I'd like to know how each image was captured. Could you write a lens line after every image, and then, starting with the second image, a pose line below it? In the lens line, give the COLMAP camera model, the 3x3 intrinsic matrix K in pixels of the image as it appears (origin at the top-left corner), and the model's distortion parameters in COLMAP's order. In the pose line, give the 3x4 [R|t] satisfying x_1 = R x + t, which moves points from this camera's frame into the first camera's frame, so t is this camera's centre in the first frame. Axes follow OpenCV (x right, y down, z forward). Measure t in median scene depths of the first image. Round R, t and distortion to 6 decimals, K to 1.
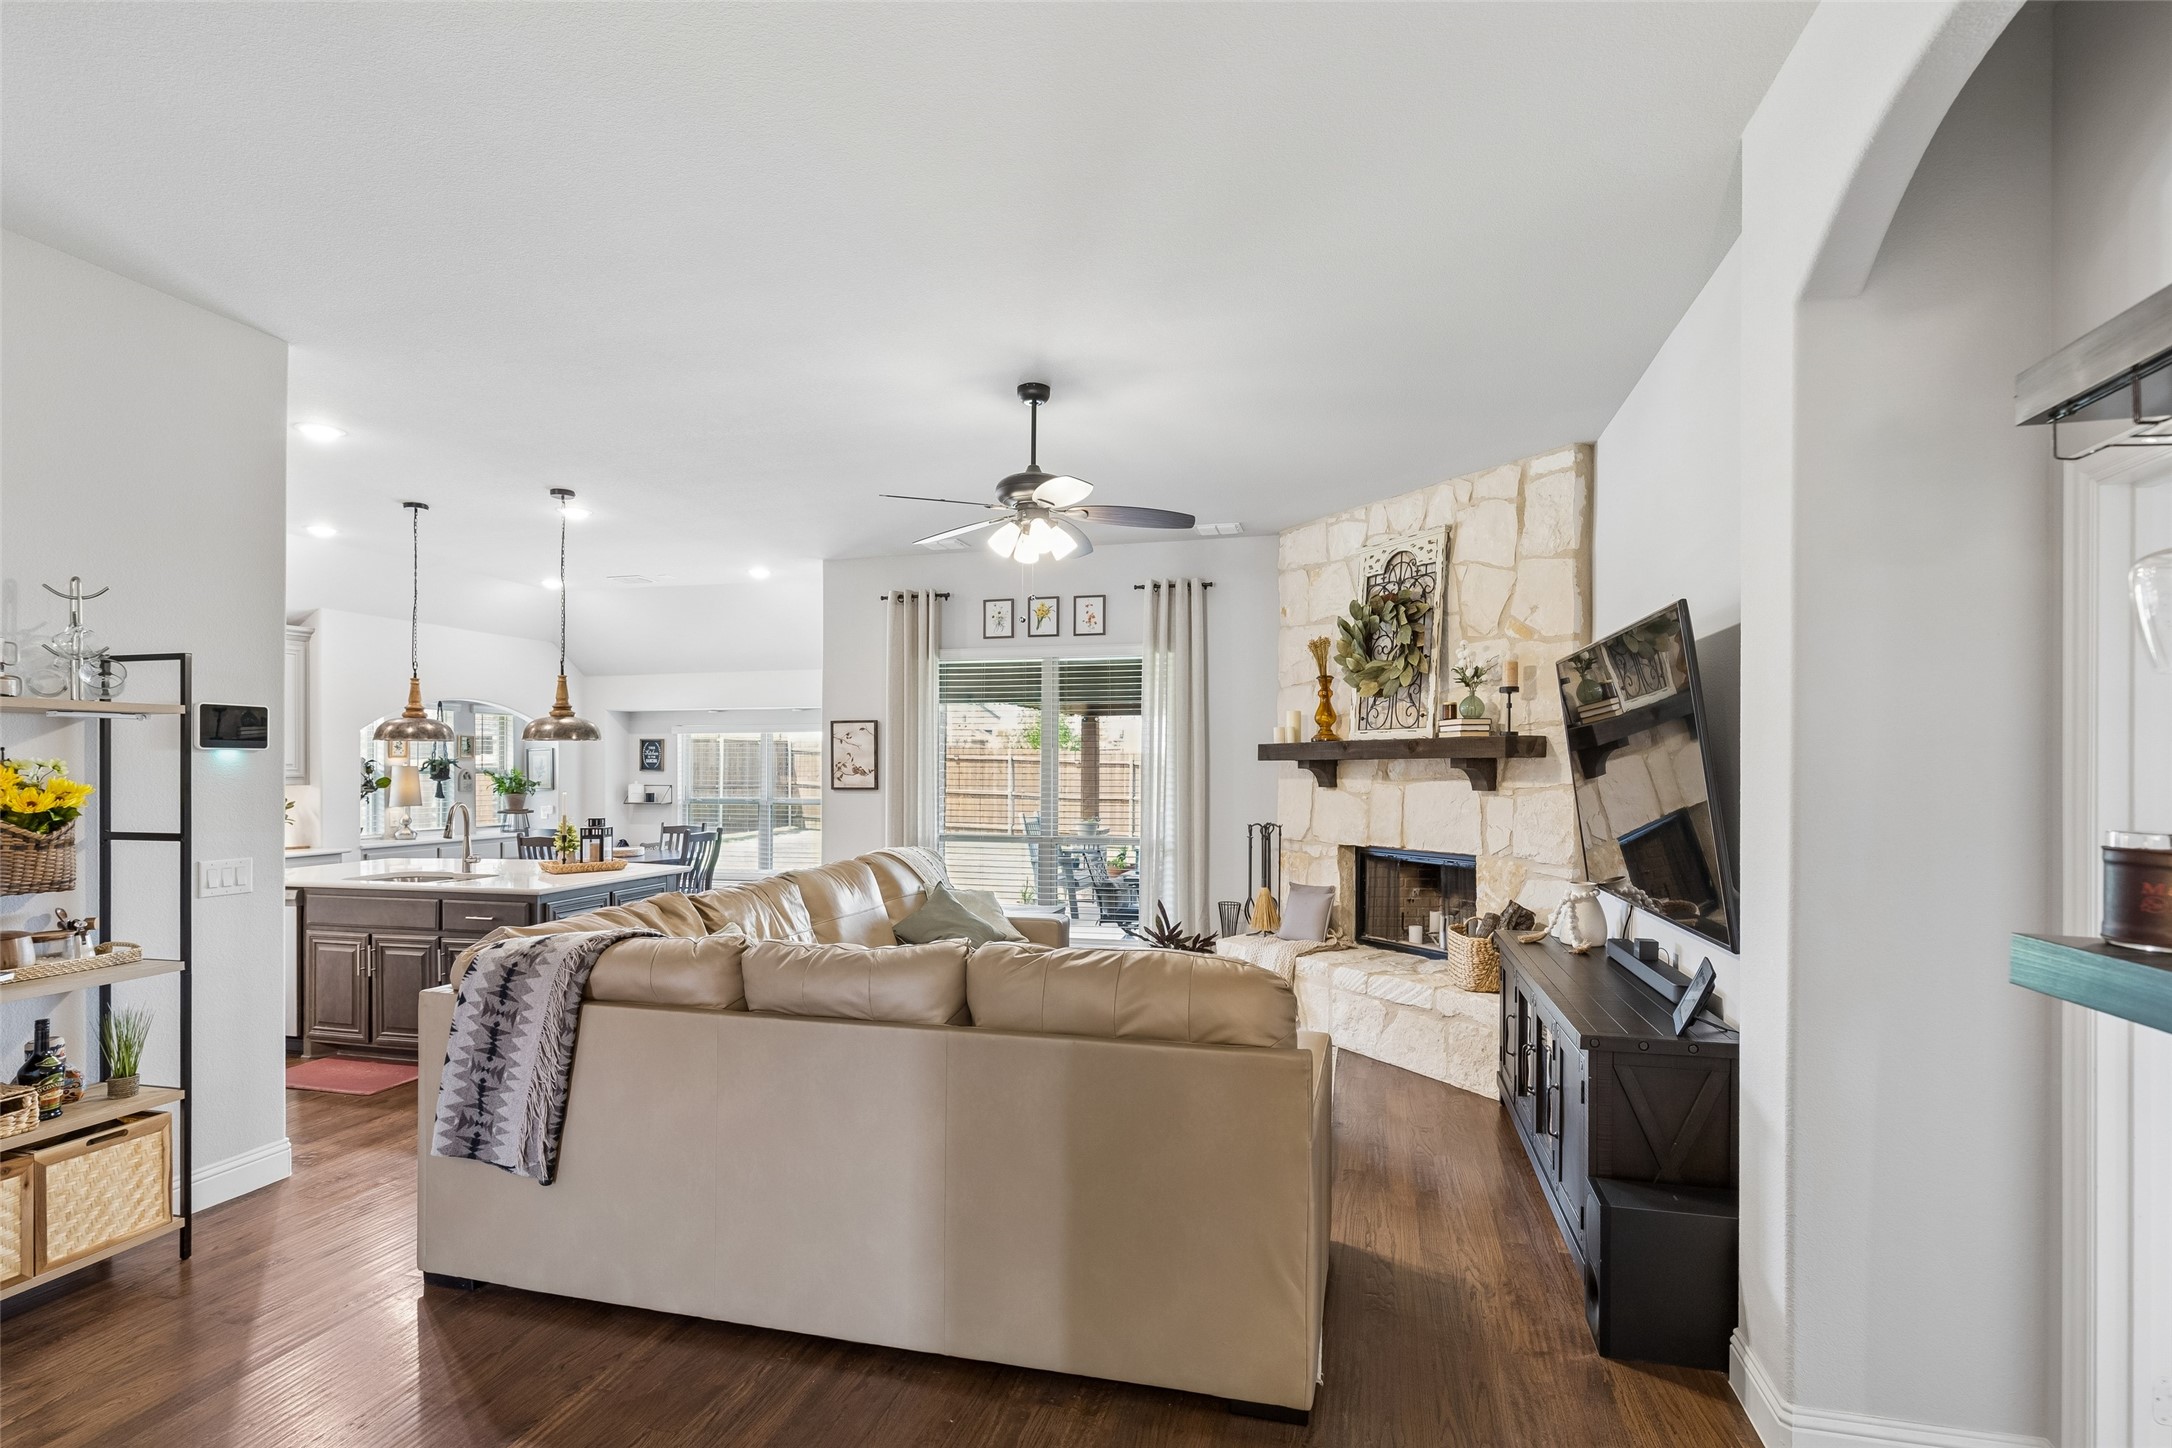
lens RADIAL K [[1033.9, 0, 1100.1], [0, 1033.9, 779.9], [0, 0, 1]] dist [0.001889, 0.000095]
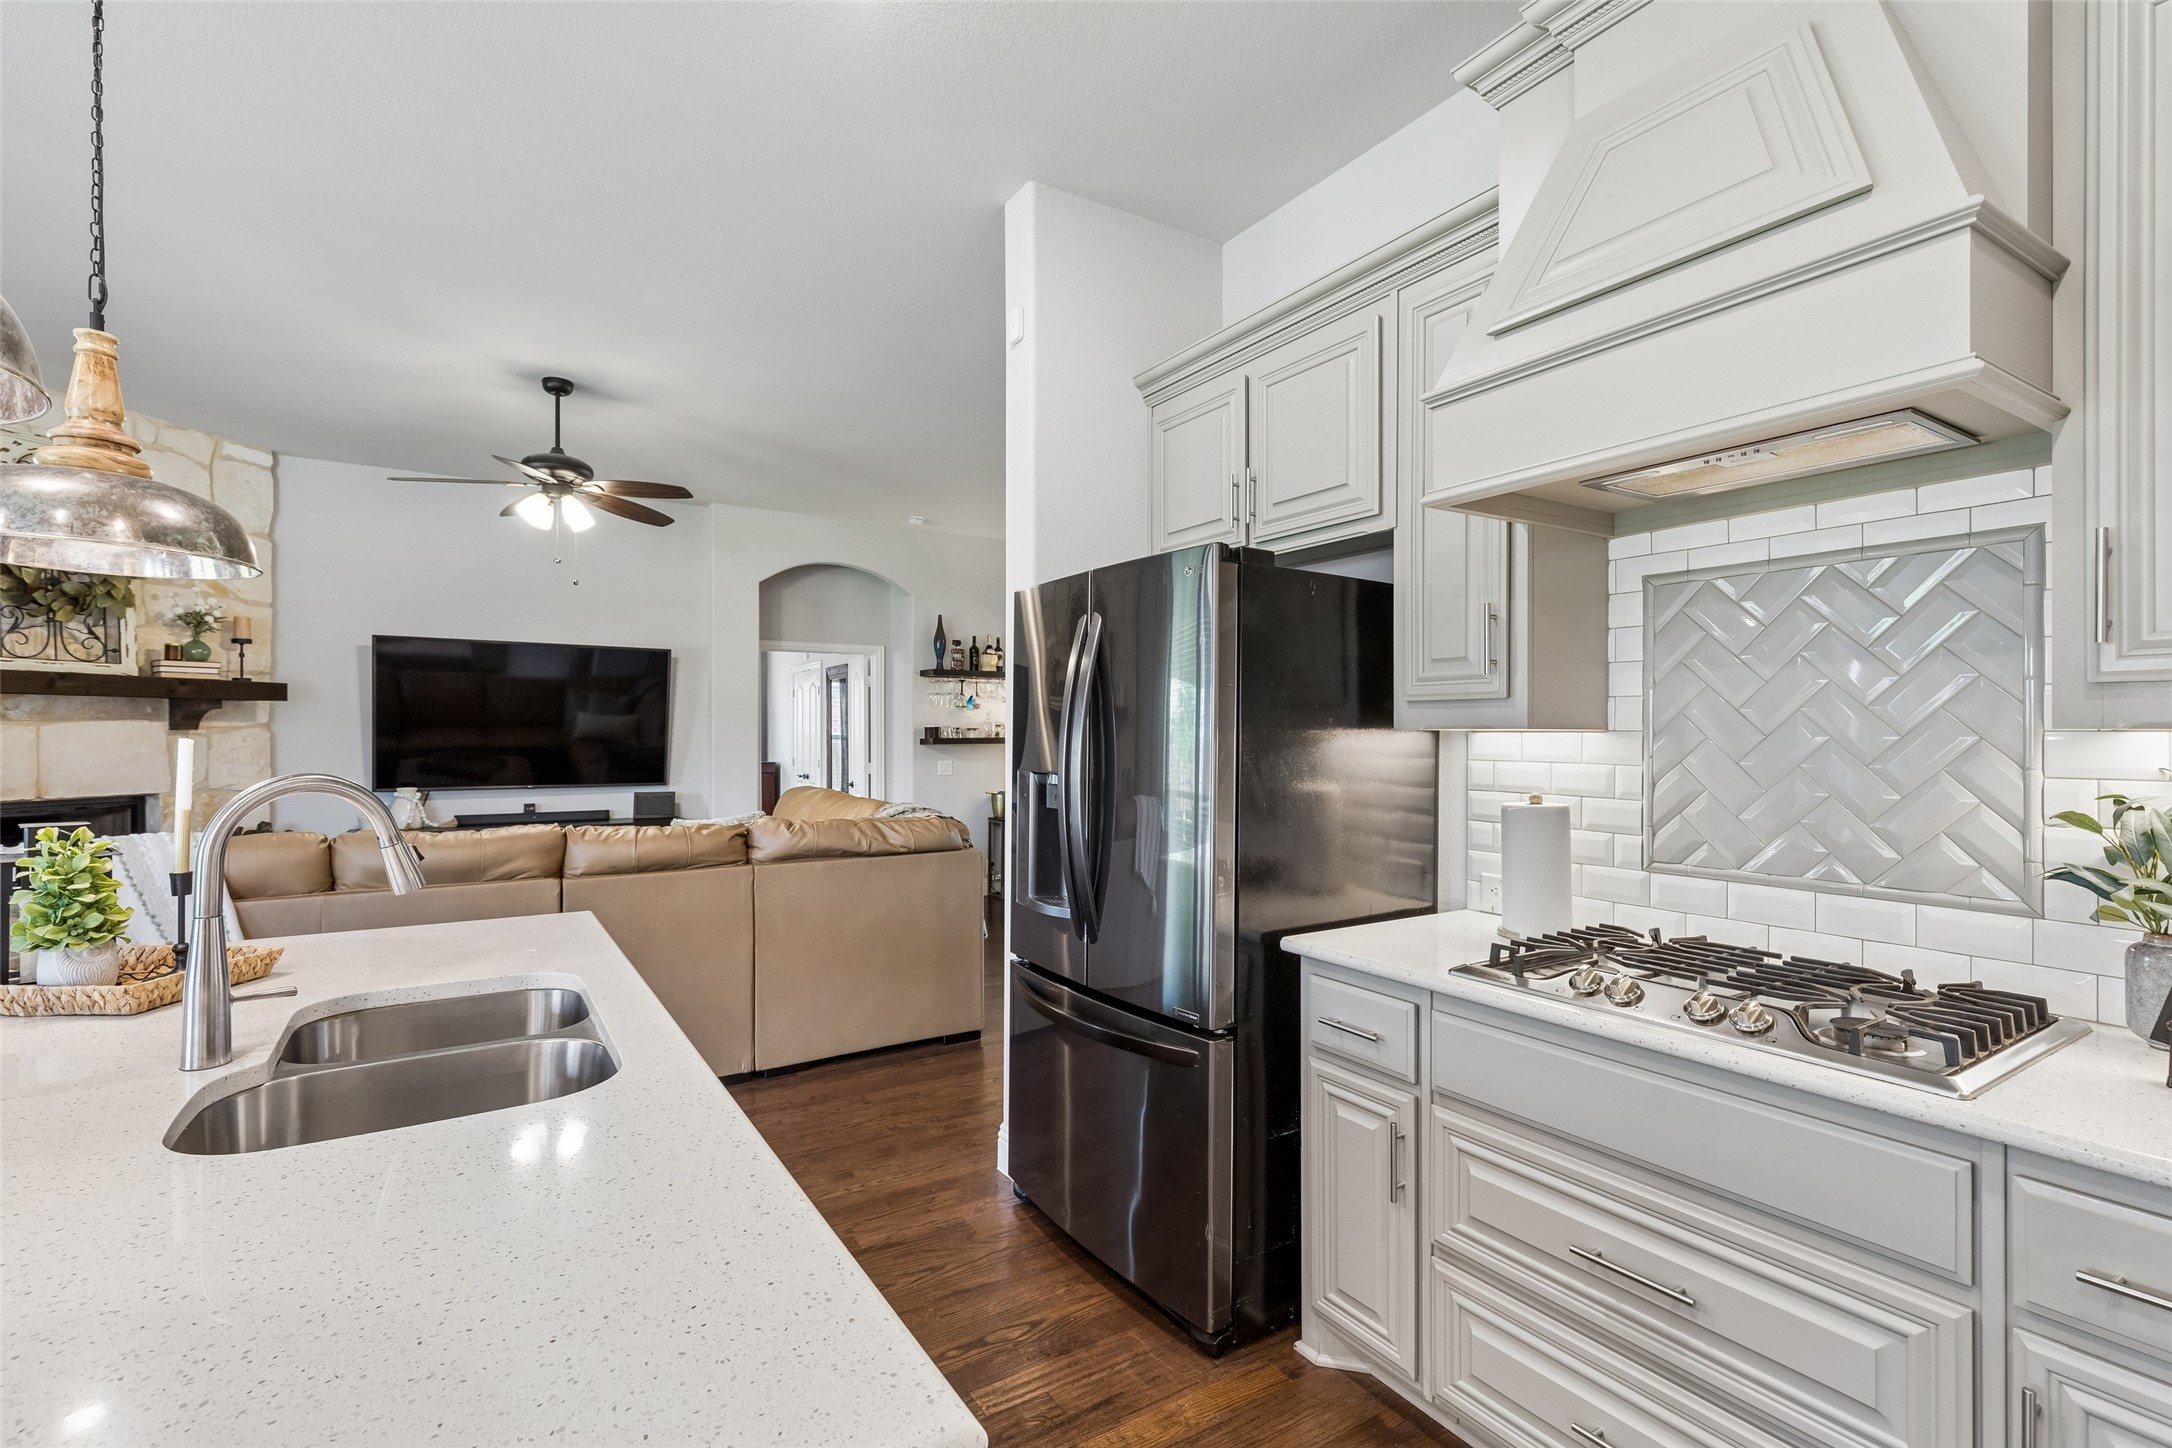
lens RADIAL K [[984.0, 0, 1070.6], [0, 984.0, 721.9], [0, 0, 1]] dist [0.015391, -0.003648]
pose [[-0.722530, 0.005016, 0.691322, -0.808994], [0.005286, 0.999985, -0.001731, 0.007453], [-0.691320, 0.002404, -0.722545, 0.910031]]
